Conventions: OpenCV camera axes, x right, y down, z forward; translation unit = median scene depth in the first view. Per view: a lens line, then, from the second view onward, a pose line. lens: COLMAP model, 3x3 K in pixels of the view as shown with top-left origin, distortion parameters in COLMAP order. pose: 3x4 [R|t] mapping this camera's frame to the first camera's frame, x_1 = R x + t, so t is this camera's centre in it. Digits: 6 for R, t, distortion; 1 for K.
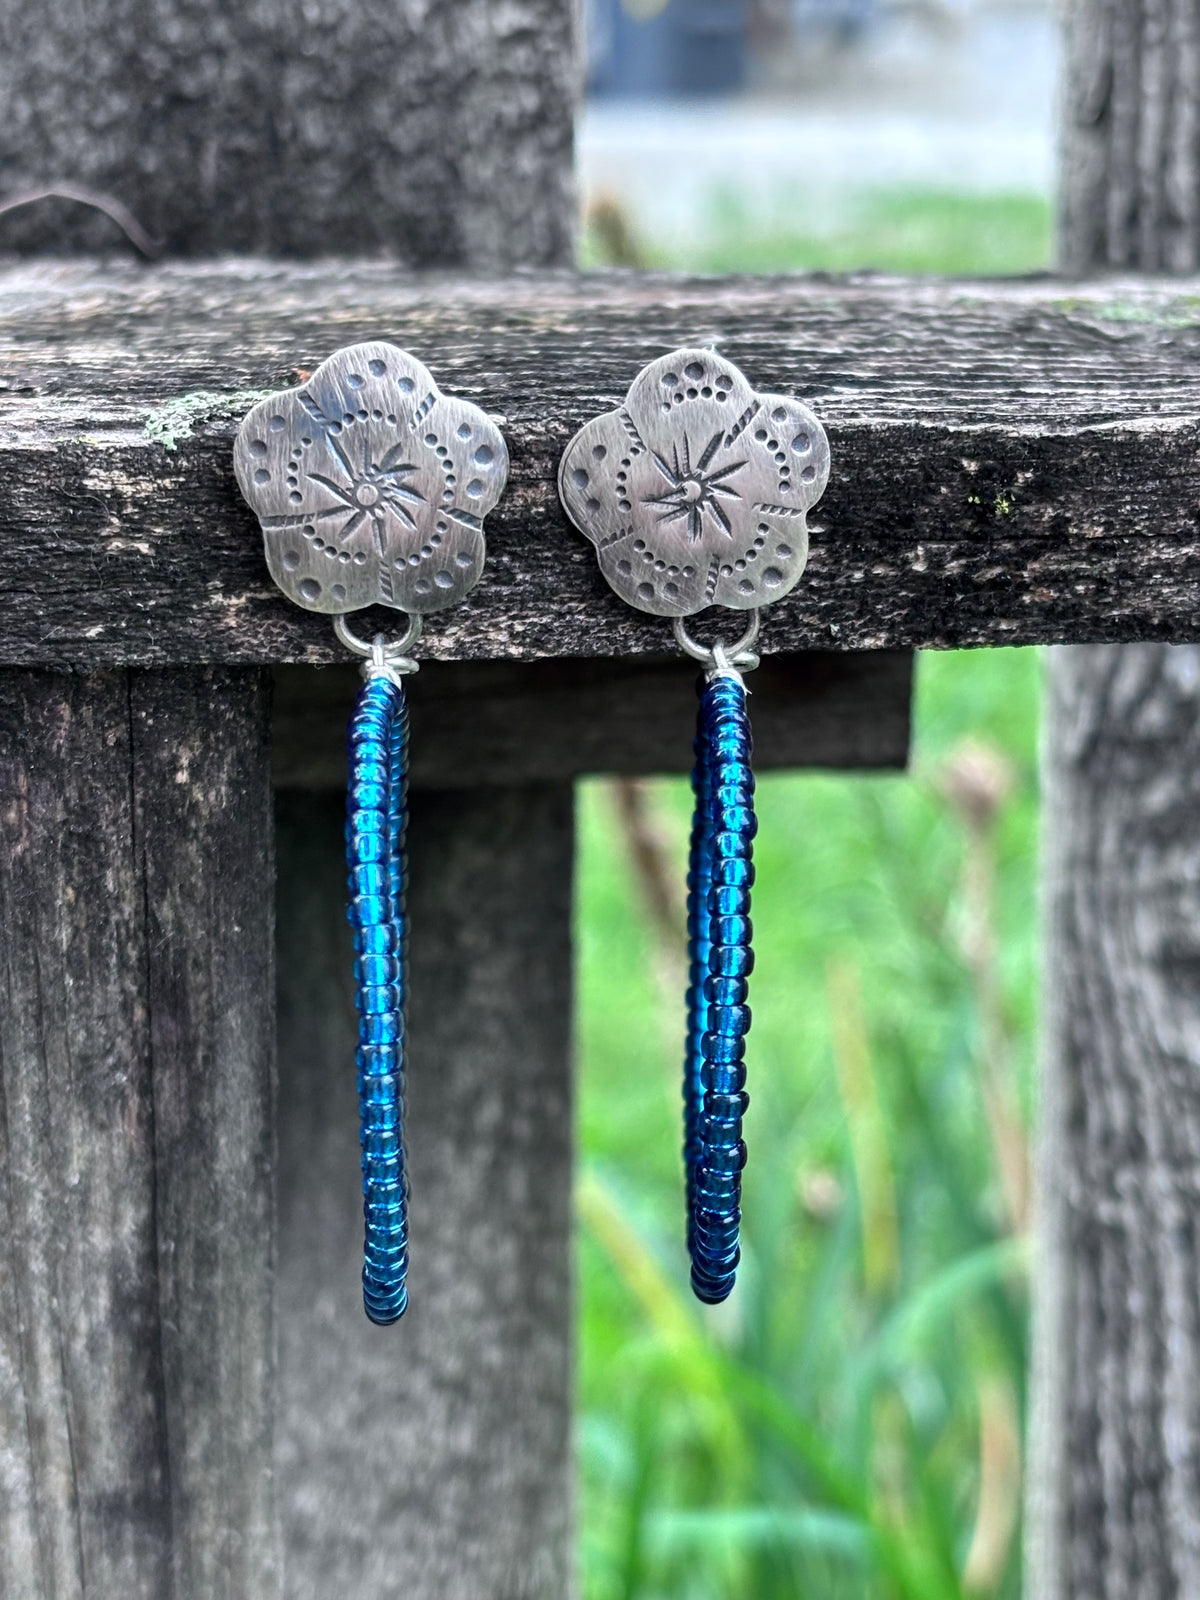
lens RADIAL K [[2681.4, 0, 597.5], [0, 2681.4, 807.6], [0, 0, 1]] dist [0.260393, -1.428780]
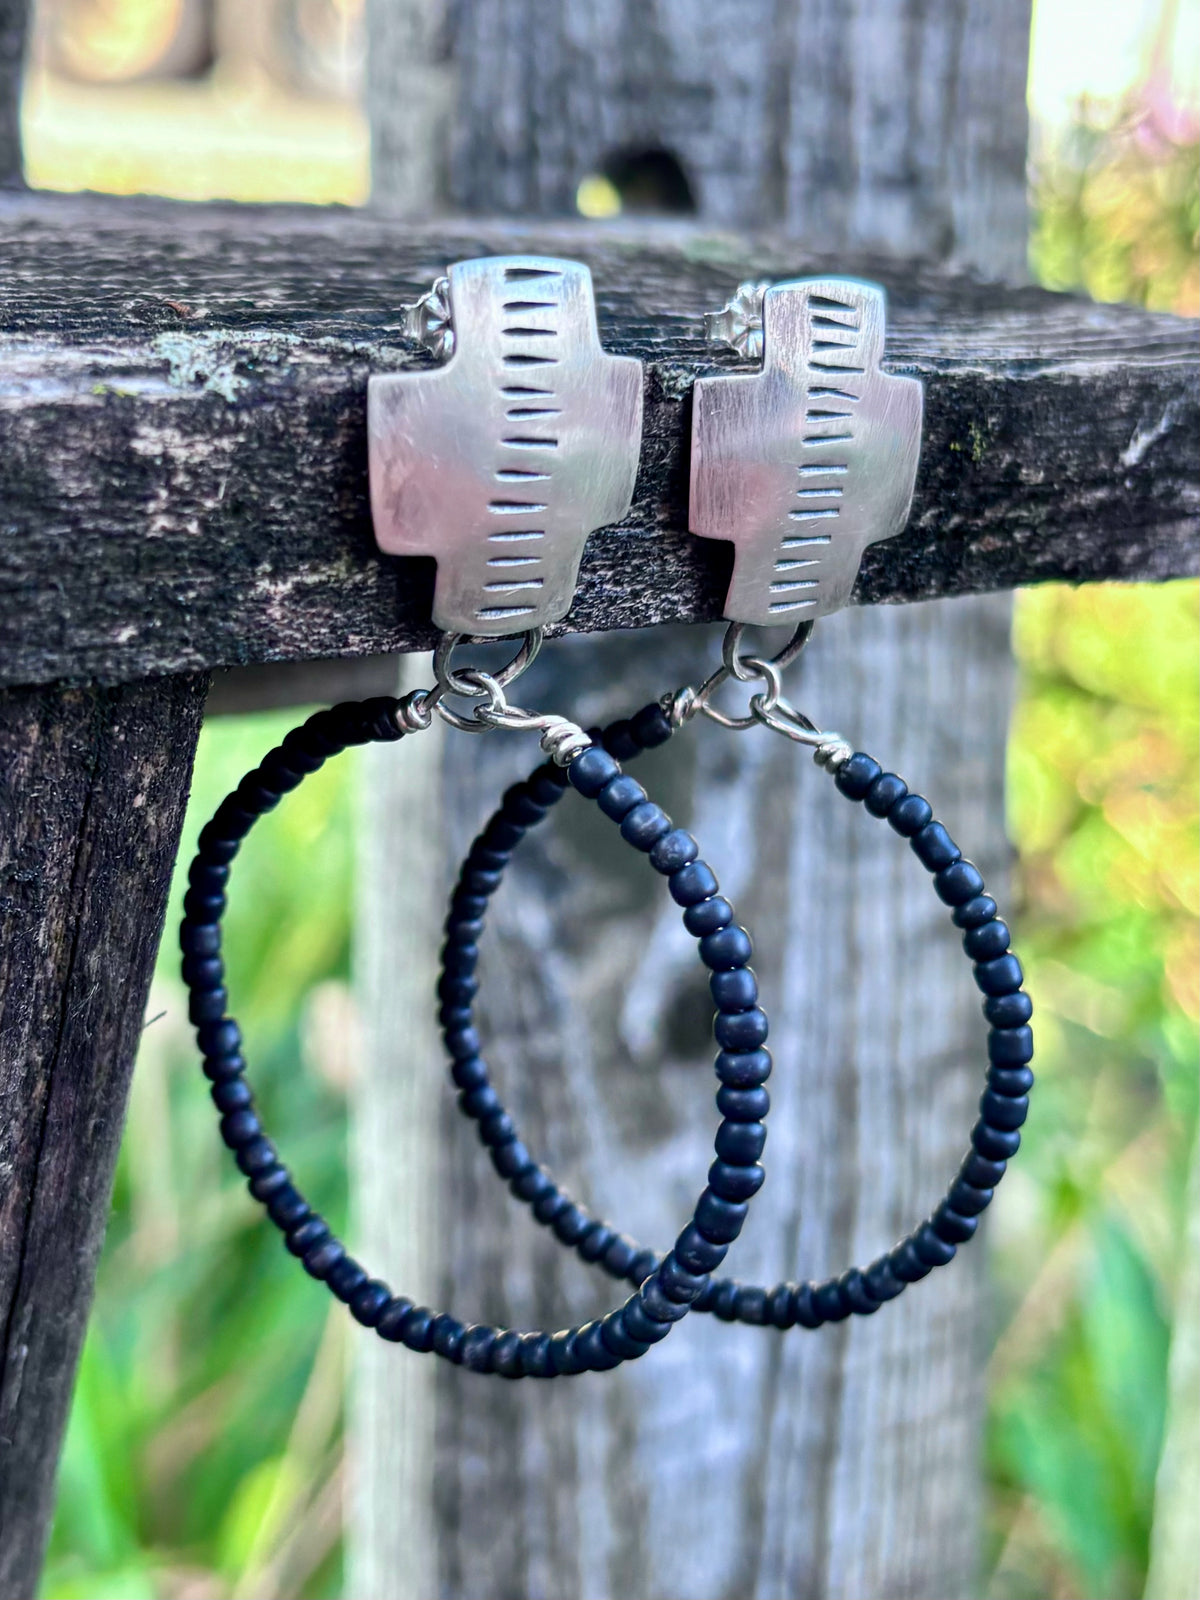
lens RADIAL K [[2366.0, 0, 463.3], [0, 2366.0, 798.7], [0, 0, 1]] dist [0.208968, -1.206737]
pose [[0.871233, -0.085594, 0.483350, -0.428671], [0.060555, 0.995900, 0.067210, -0.055815], [-0.487121, -0.029286, 0.872843, 0.330454]]
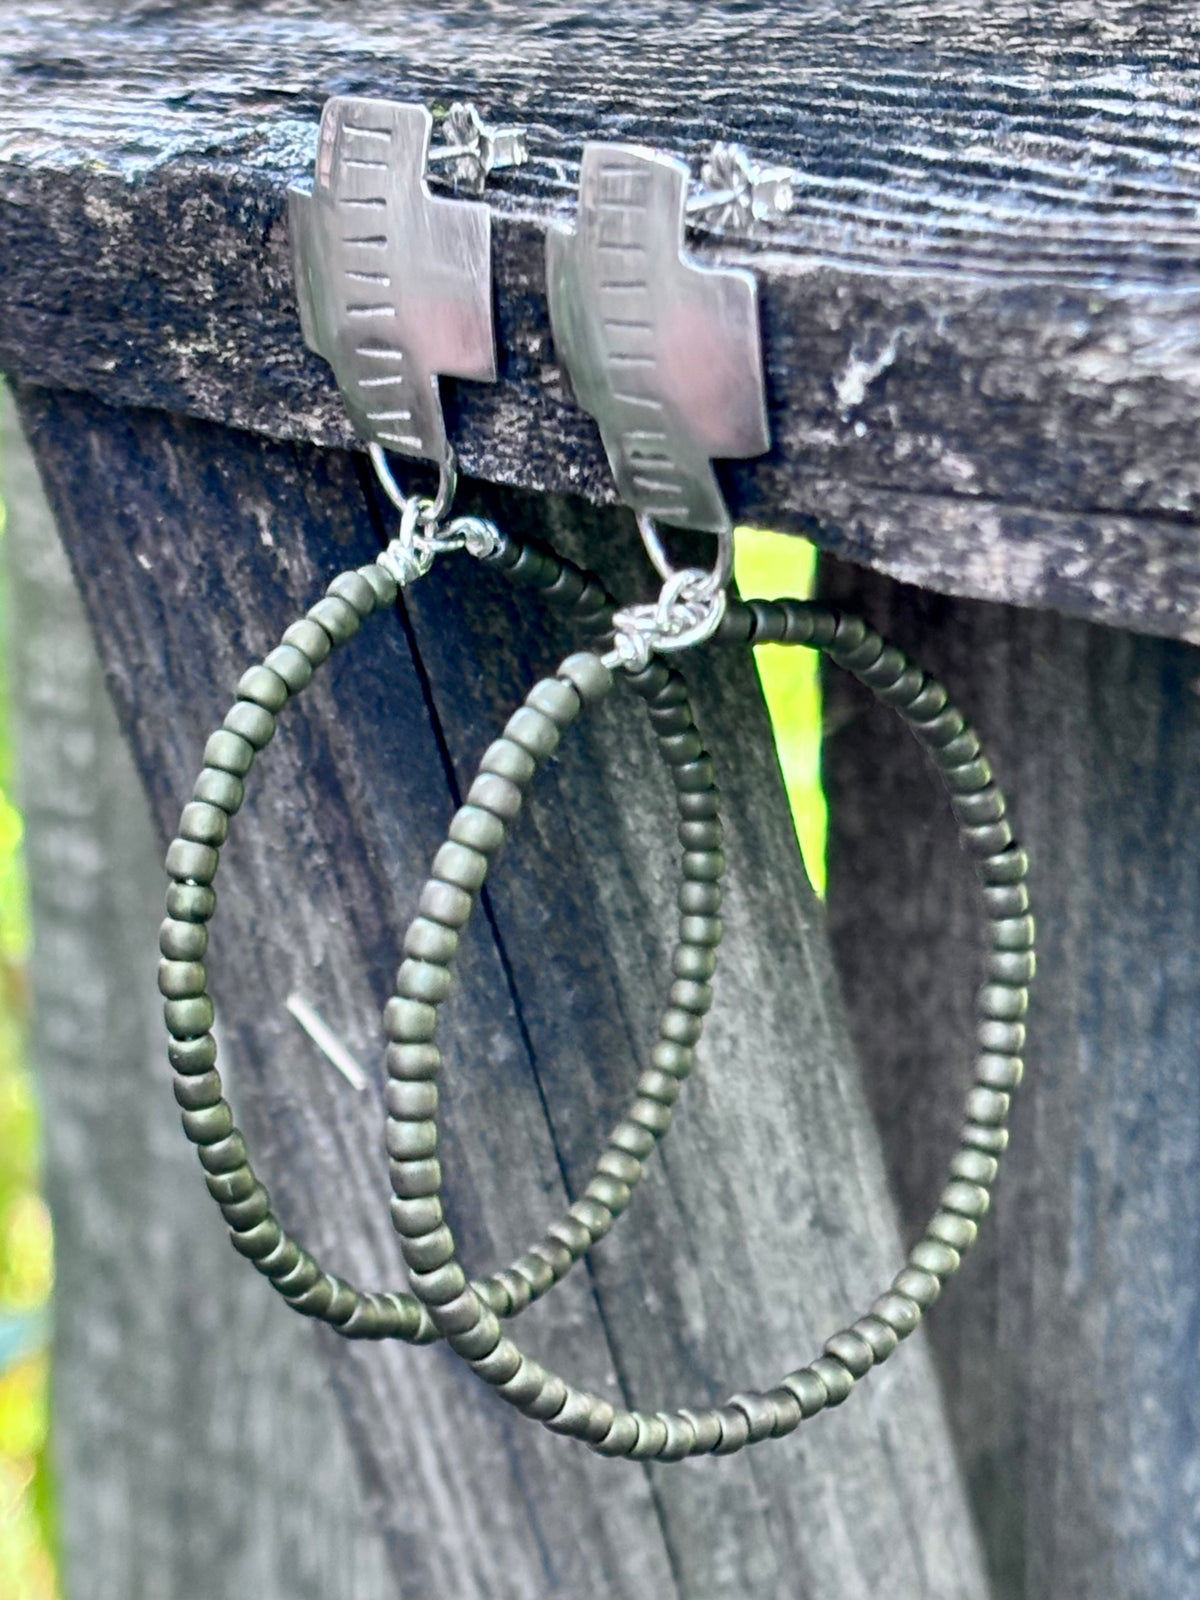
lens RADIAL K [[4630.2, 0, 826.5], [0, 4630.2, 799.9], [0, 0, 1]] dist [0.108441, 0.509756]
pose [[0.562208, 0.196706, -0.803261, 1.270448], [-0.150089, 0.979440, 0.134801, -0.168900], [0.813262, 0.044775, 0.580173, 0.250489]]
